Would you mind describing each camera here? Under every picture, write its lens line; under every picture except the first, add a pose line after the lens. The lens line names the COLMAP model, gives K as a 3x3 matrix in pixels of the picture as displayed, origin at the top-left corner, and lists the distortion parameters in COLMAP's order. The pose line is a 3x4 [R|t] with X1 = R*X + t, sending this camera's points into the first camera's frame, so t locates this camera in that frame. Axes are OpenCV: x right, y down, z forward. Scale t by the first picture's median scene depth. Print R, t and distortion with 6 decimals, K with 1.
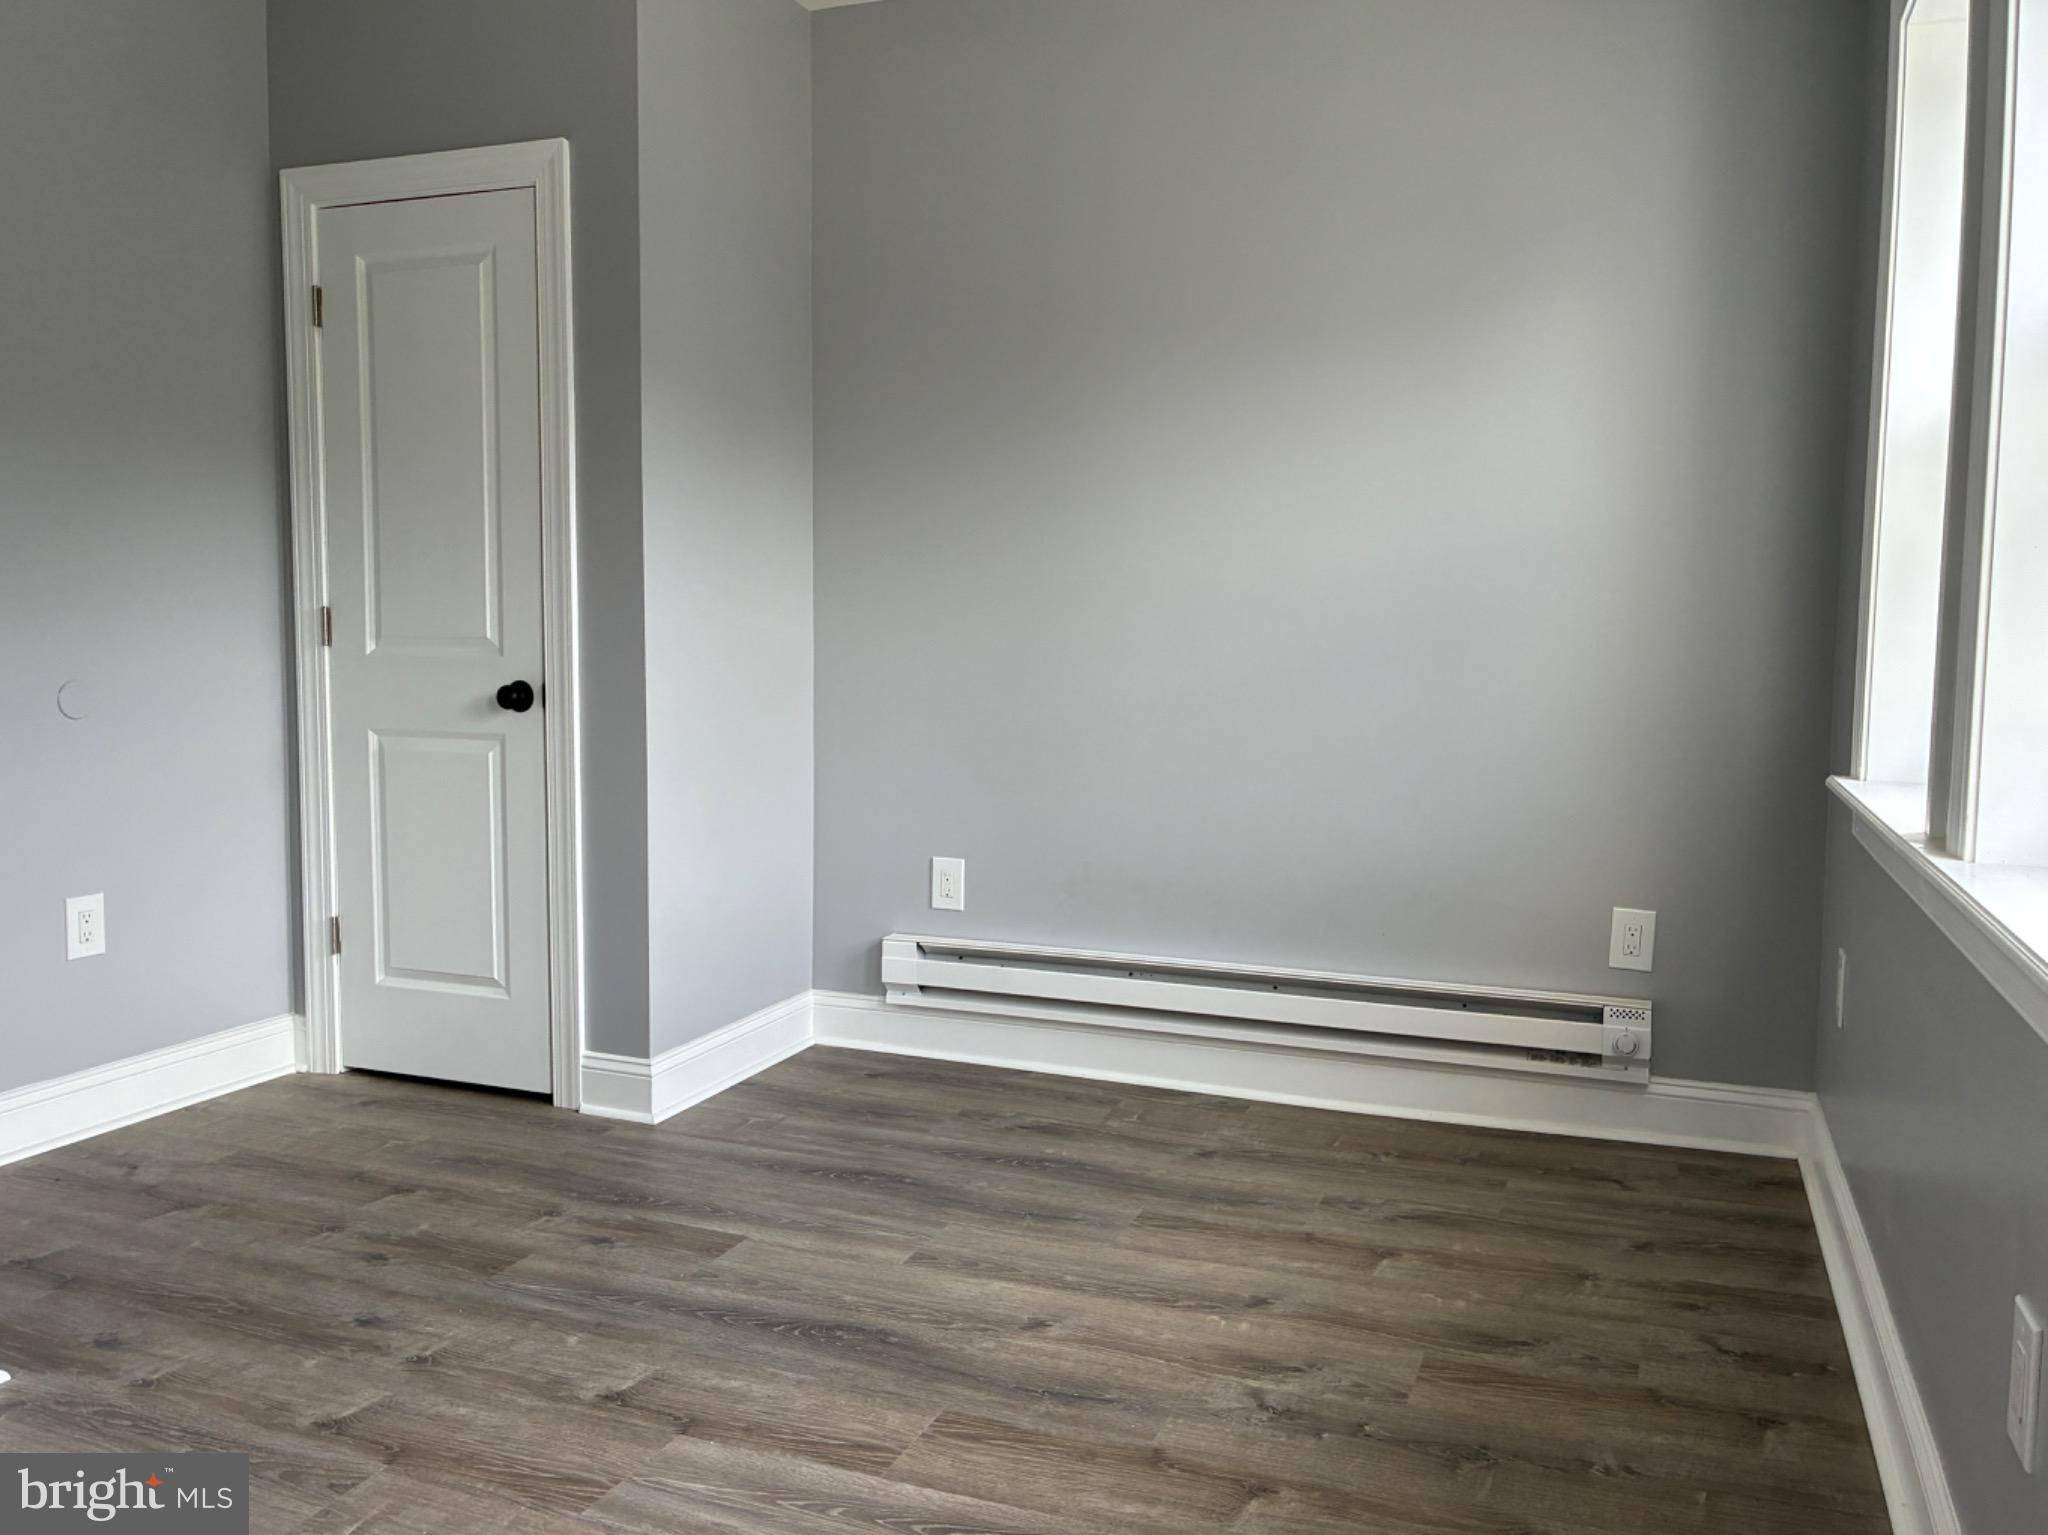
lens RADIAL K [[1603.7, 0, 1004.7], [0, 1603.7, 772.2], [0, 0, 1]] dist [0.042197, -0.052501]
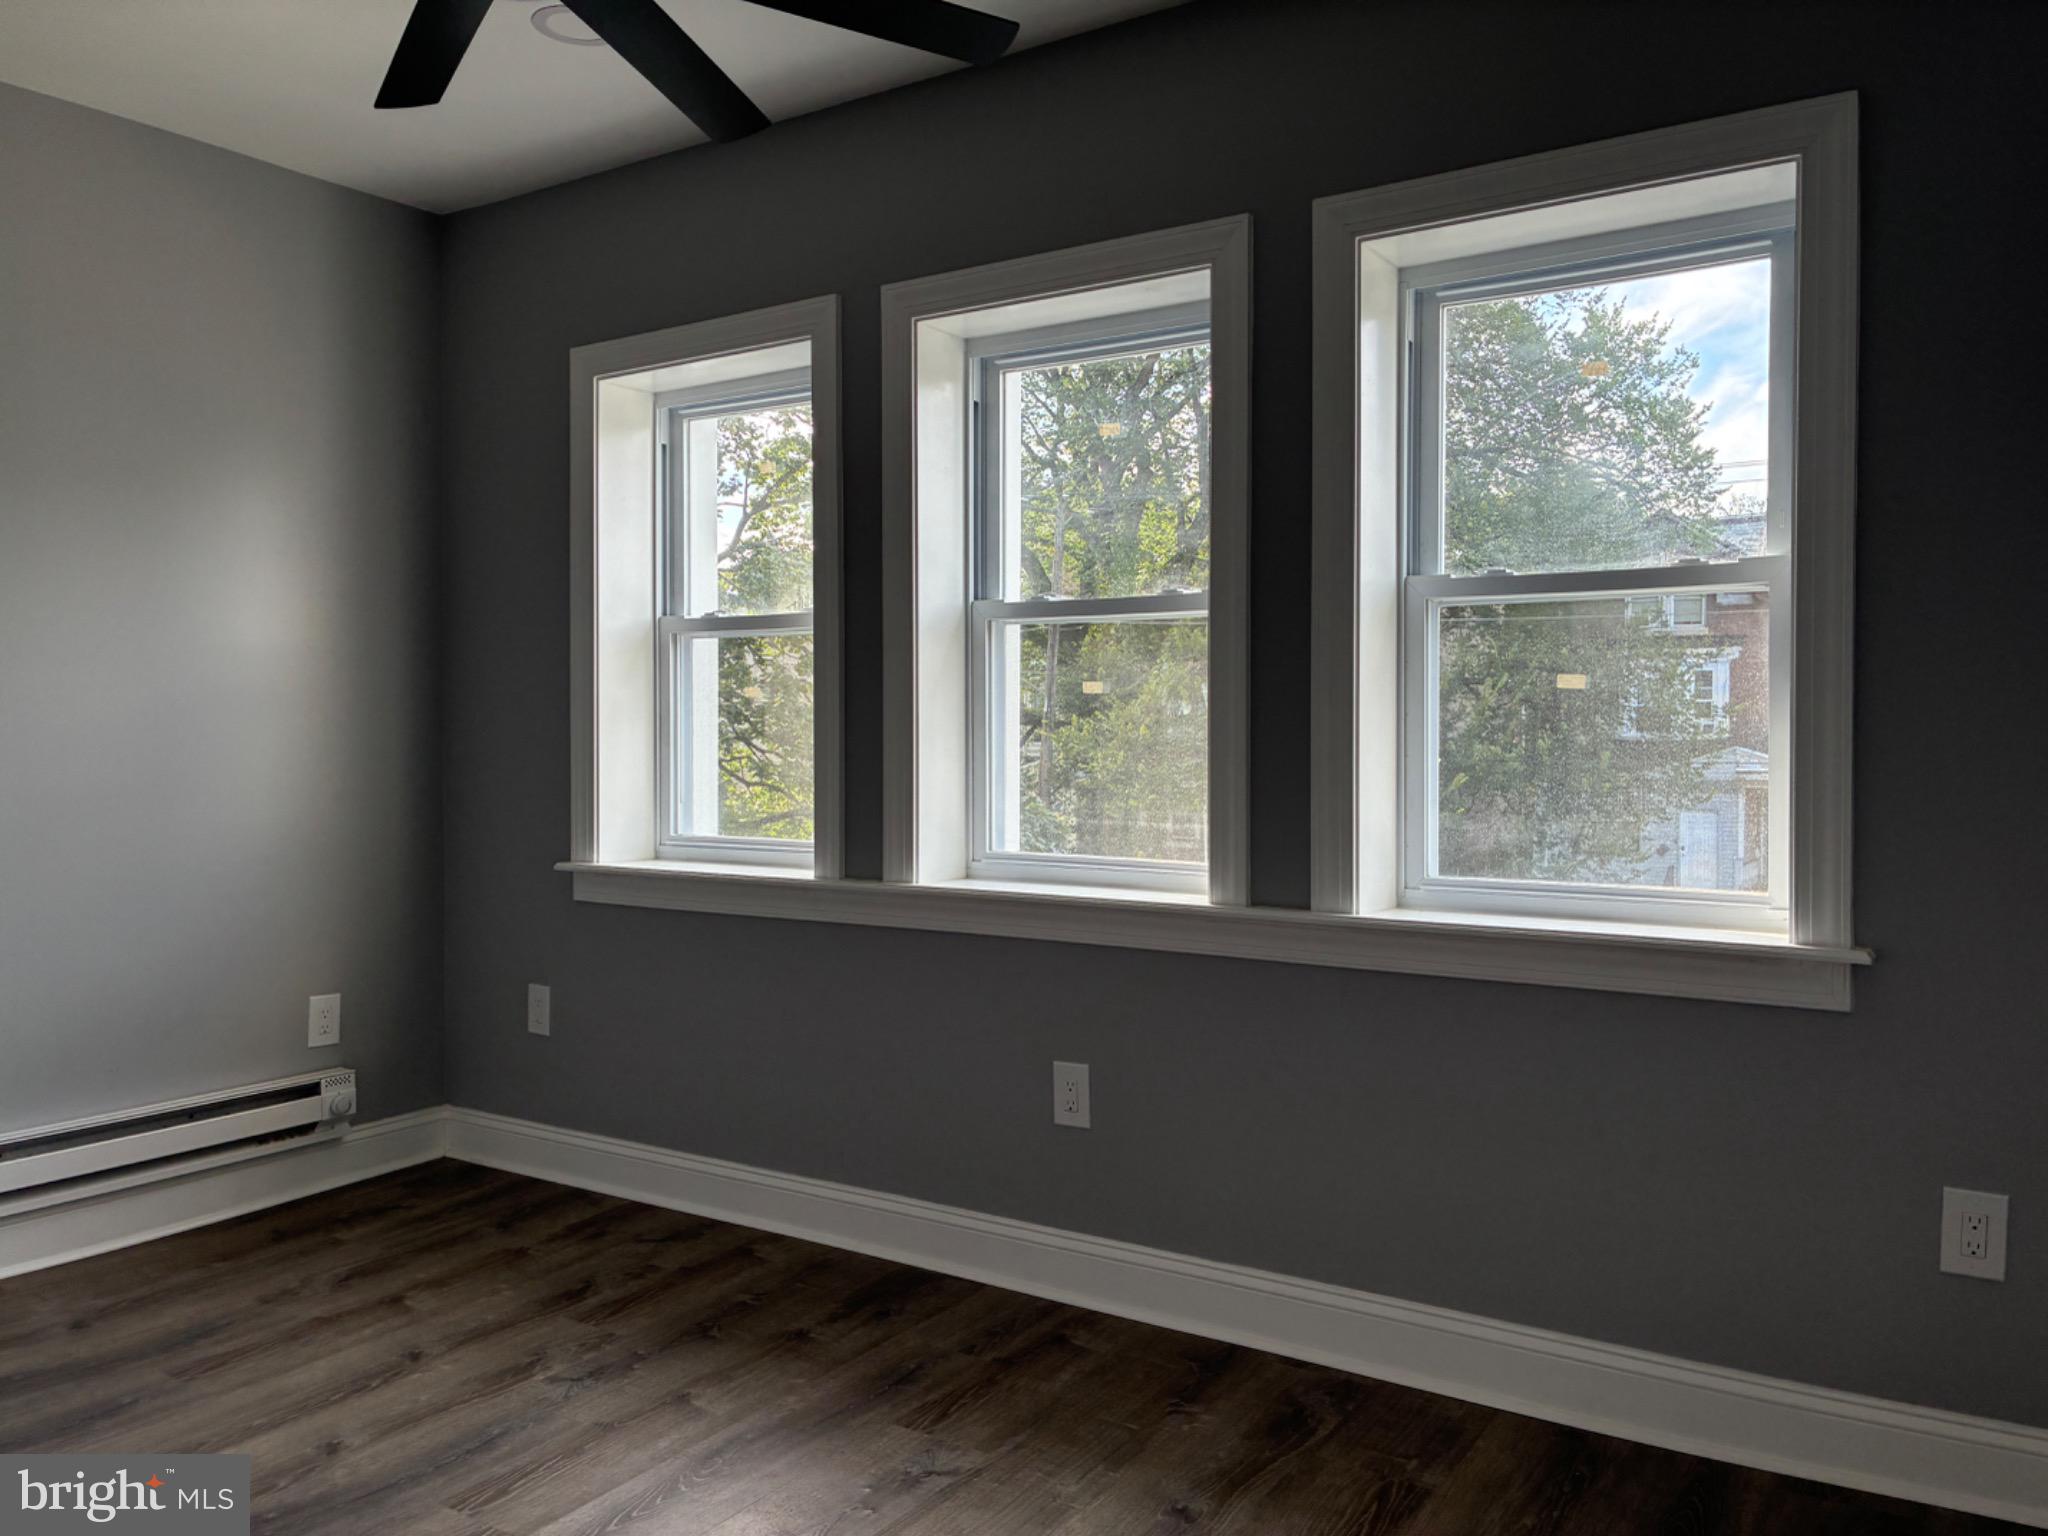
lens RADIAL K [[1603.7, 0, 1015.3], [0, 1603.7, 756.8], [0, 0, 1]] dist [0.042197, -0.052501]
pose [[0.170240, -0.013342, 0.985312, -0.819196], [0.083417, 0.996514, -0.000919, -0.055952], [-0.981866, 0.082348, 0.170759, 0.310712]]
